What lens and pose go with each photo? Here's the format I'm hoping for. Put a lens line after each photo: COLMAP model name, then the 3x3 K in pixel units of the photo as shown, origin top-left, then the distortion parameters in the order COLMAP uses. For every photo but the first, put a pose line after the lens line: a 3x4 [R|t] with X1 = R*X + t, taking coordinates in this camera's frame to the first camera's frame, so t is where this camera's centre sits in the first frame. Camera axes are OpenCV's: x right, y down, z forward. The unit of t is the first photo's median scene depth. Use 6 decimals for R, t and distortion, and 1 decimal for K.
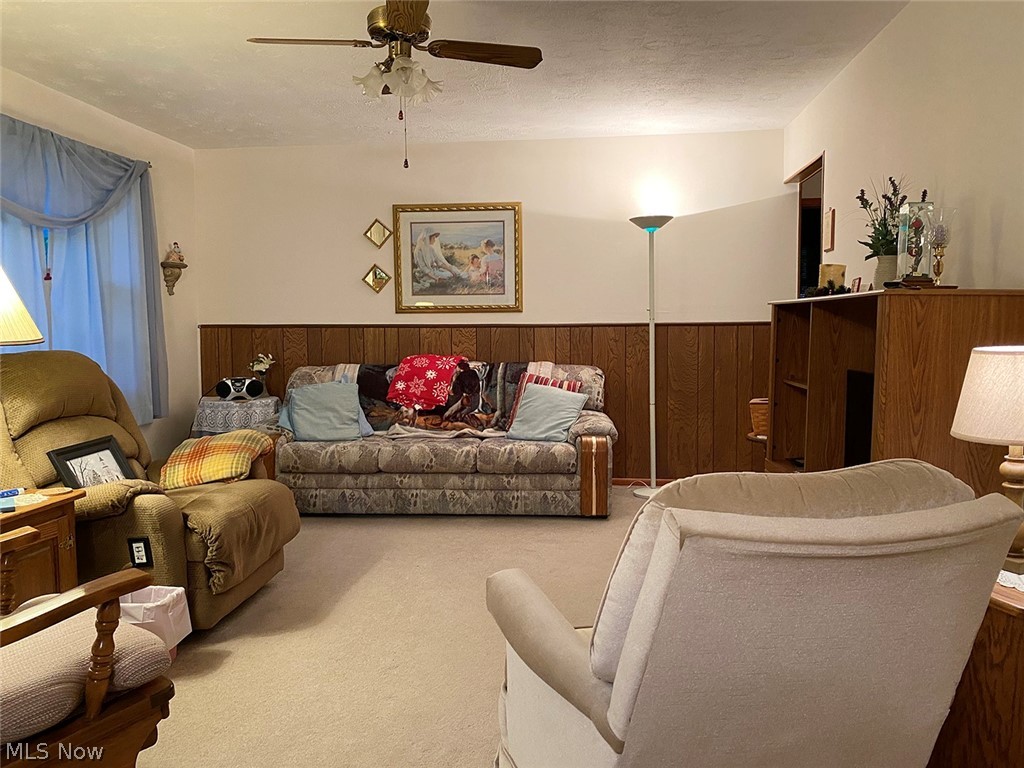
lens RADIAL K [[794.5, 0, 512.0], [0, 794.5, 384.0], [0, 0, 1]] dist [0.001788, 0.002931]
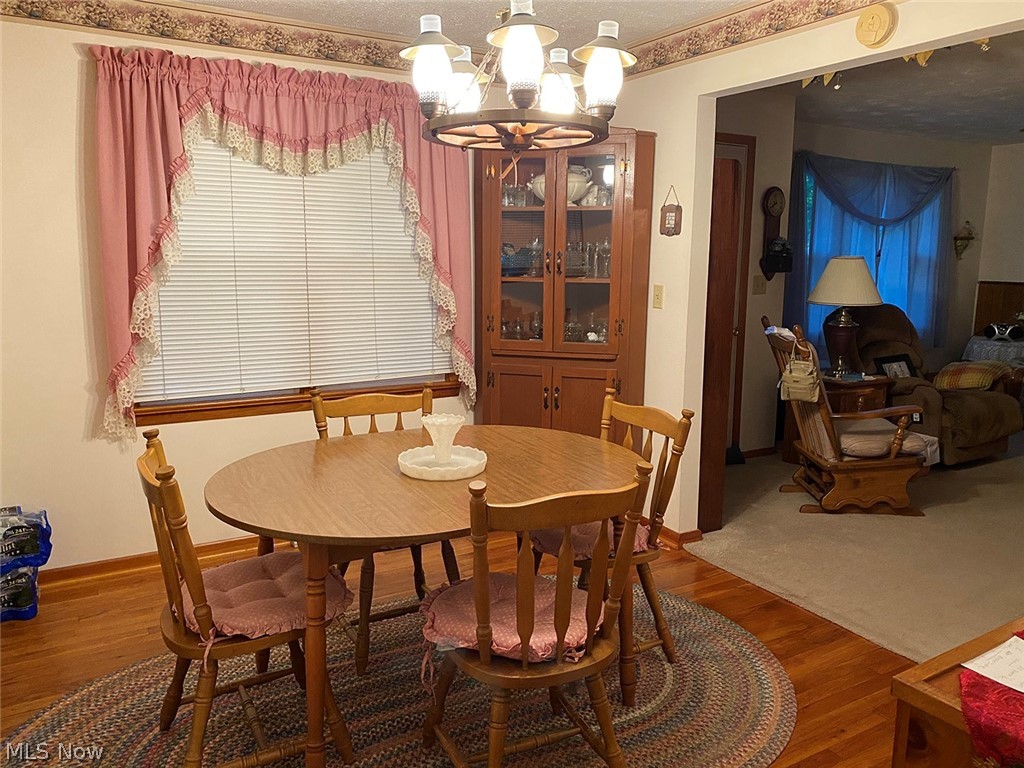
lens RADIAL K [[794.5, 0, 512.0], [0, 794.5, 384.0], [0, 0, 1]] dist [0.001788, 0.002931]
pose [[0.605184, 0.130669, -0.785288, 0.253859], [-0.064742, 0.991248, 0.115045, -0.009638], [0.793448, -0.018782, 0.608348, -0.544584]]
